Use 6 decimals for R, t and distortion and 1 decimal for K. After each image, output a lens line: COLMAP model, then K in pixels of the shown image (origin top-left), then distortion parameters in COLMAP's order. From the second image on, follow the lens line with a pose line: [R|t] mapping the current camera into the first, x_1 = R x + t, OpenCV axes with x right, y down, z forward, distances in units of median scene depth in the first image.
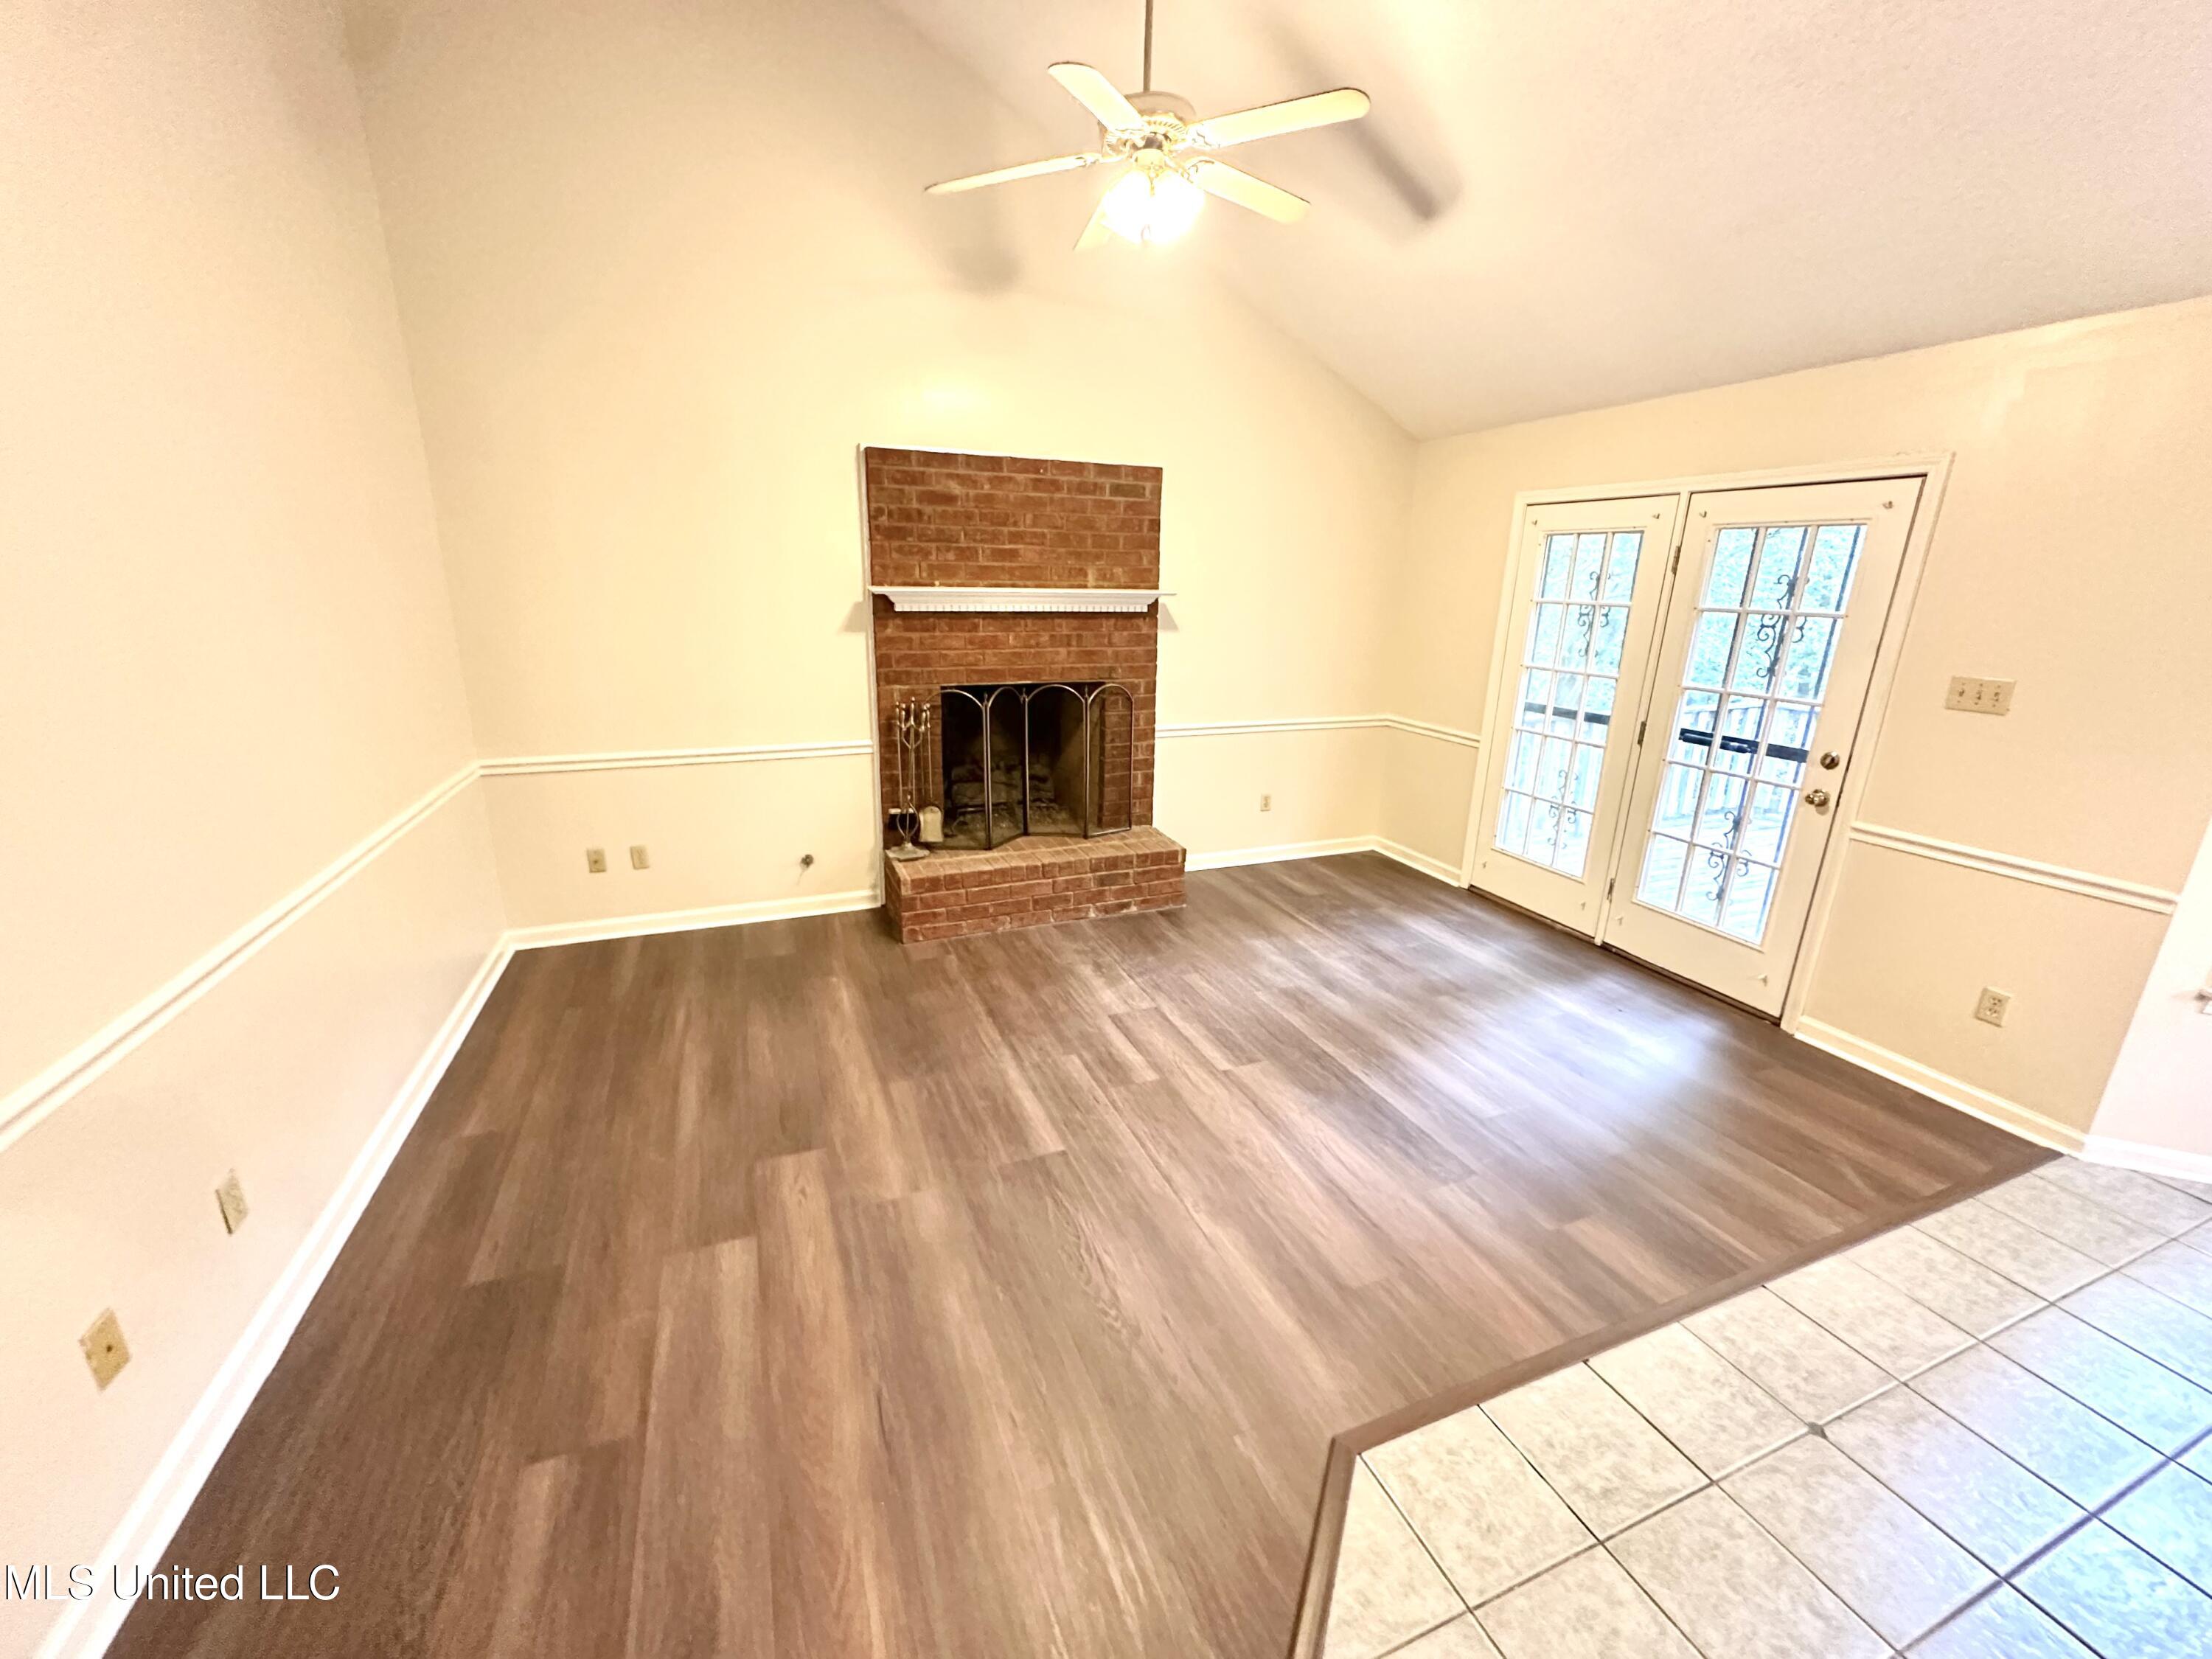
lens RADIAL K [[881.9, 0, 1107.1], [0, 881.9, 827.8], [0, 0, 1]] dist [-0.004242, 0.000824]
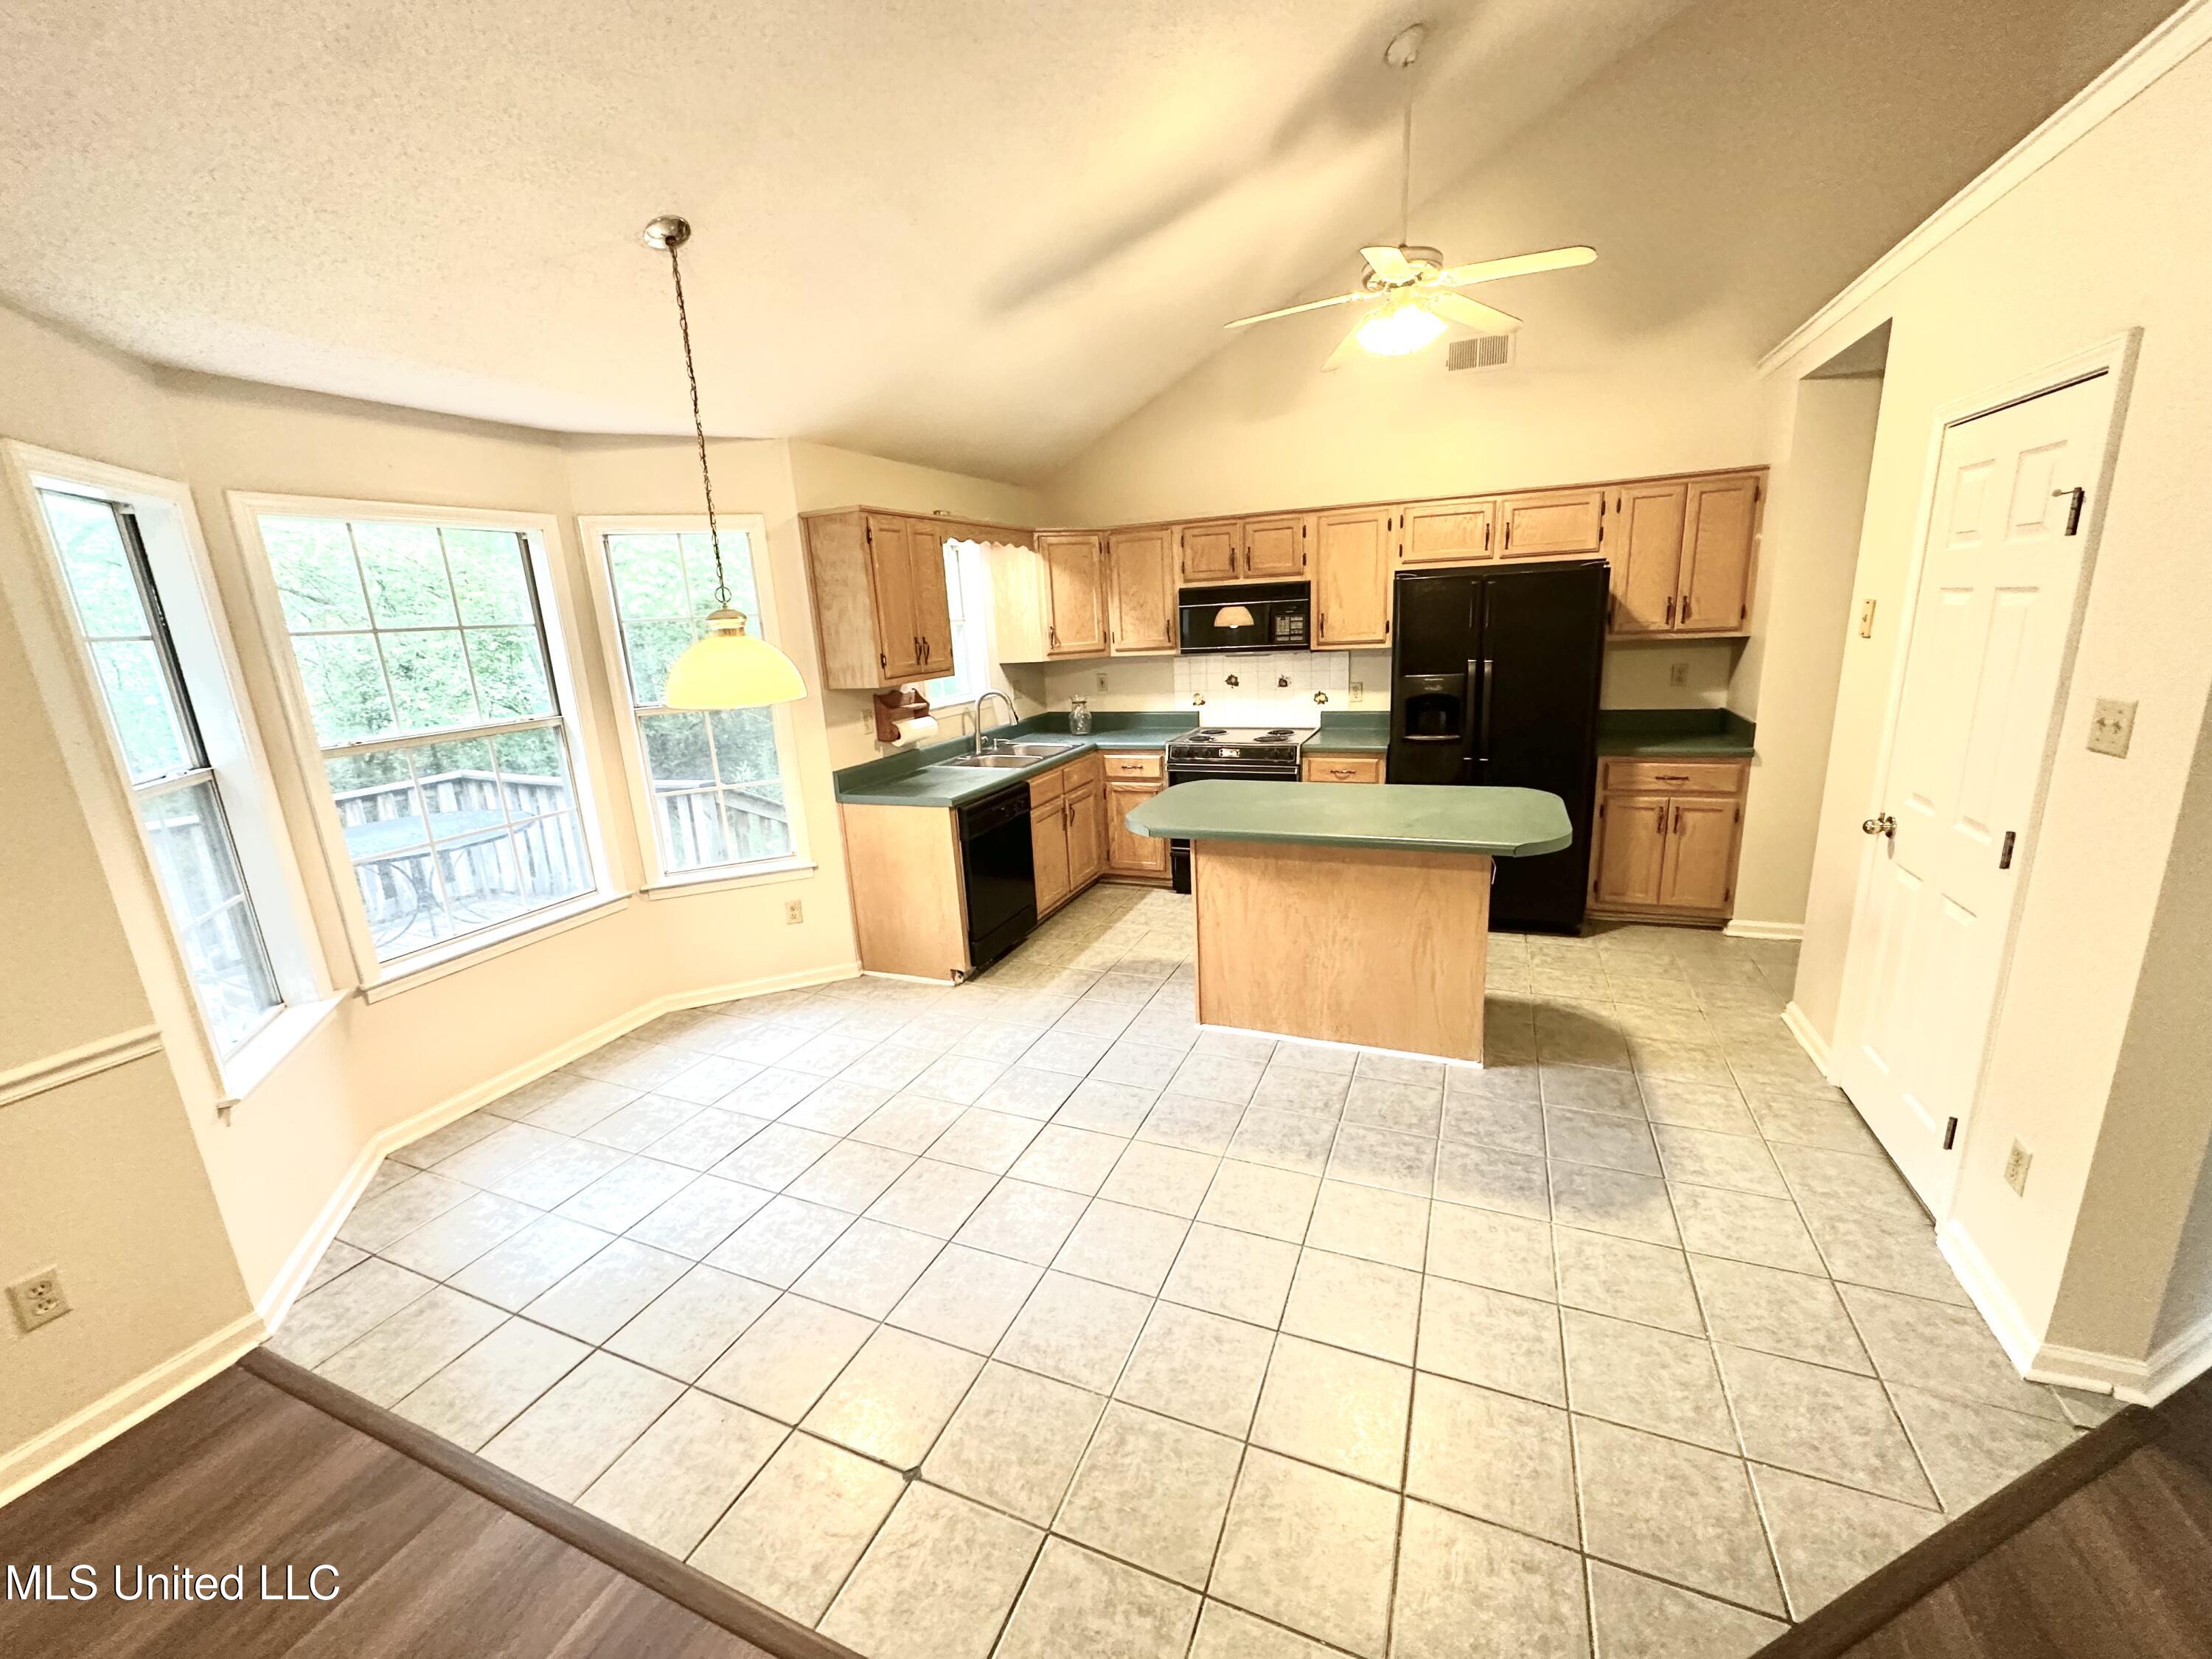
lens RADIAL K [[881.9, 0, 1107.1], [0, 881.9, 830.3], [0, 0, 1]] dist [-0.004242, 0.000824]
pose [[-0.709079, -0.156038, 0.687648, 0.041167], [0.228985, 0.871399, 0.433855, -0.138339], [-0.666914, 0.465098, -0.582160, 0.481760]]
